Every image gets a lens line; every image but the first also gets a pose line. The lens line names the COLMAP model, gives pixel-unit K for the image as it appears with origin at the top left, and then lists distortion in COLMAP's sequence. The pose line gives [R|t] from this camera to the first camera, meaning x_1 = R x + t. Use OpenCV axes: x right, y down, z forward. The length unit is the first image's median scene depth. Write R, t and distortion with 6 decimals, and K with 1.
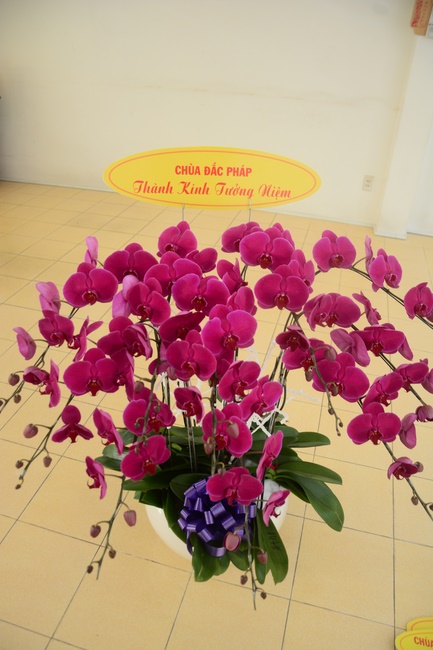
lens RADIAL K [[504.2, 0, 216.0], [0, 504.2, 339.4], [0, 0, 1]] dist [-0.171283, 0.127086]
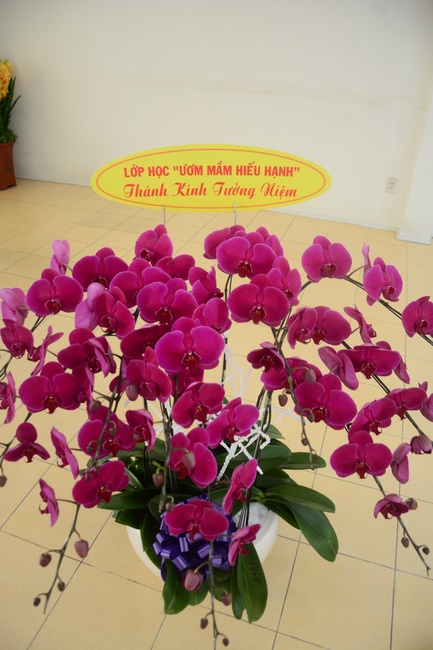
lens RADIAL K [[503.3, 0, 215.5], [0, 503.3, 339.5], [0, 0, 1]] dist [-0.170775, 0.123931]
pose [[0.998028, 0.025193, -0.057501, 0.102071], [-0.025234, 0.999682, 0.000010, -0.029226], [0.057483, 0.001441, 0.998345, 0.097503]]
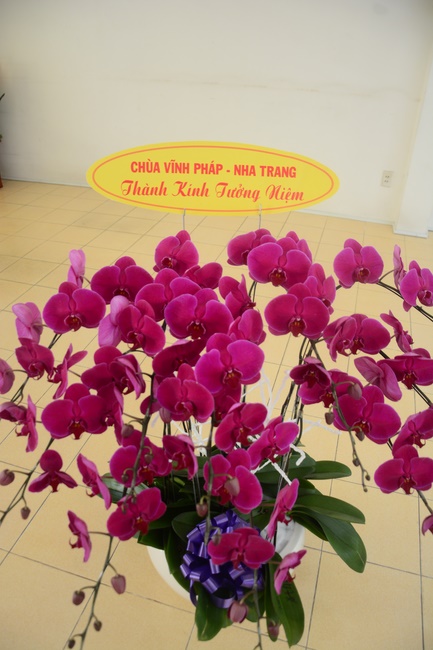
lens RADIAL K [[504.2, 0, 216.0], [0, 504.2, 339.4], [0, 0, 1]] dist [-0.171283, 0.127086]
pose [[0.999564, -0.003444, -0.029327, 0.017979], [0.003681, 0.999961, 0.008014, -0.059637], [0.029298, -0.008119, 0.999538, 0.148450]]
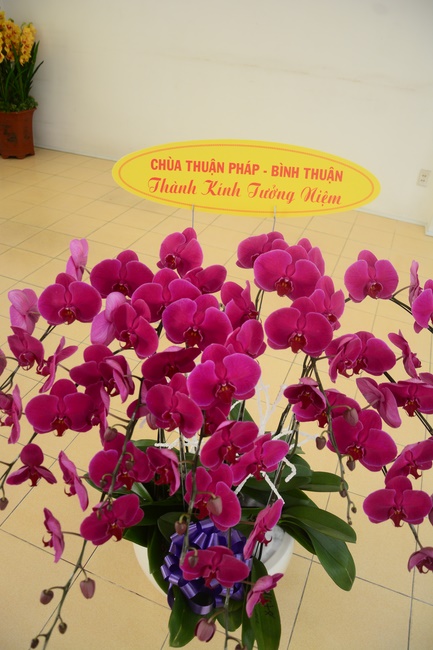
lens RADIAL K [[506.9, 0, 217.8], [0, 506.9, 330.4], [0, 0, 1]] dist [-0.173265, 0.131962]
pose [[0.993593, 0.087196, -0.071899, 0.059034], [-0.085241, 0.995914, 0.029838, -0.103254], [0.074207, -0.023518, 0.996965, 0.181435]]
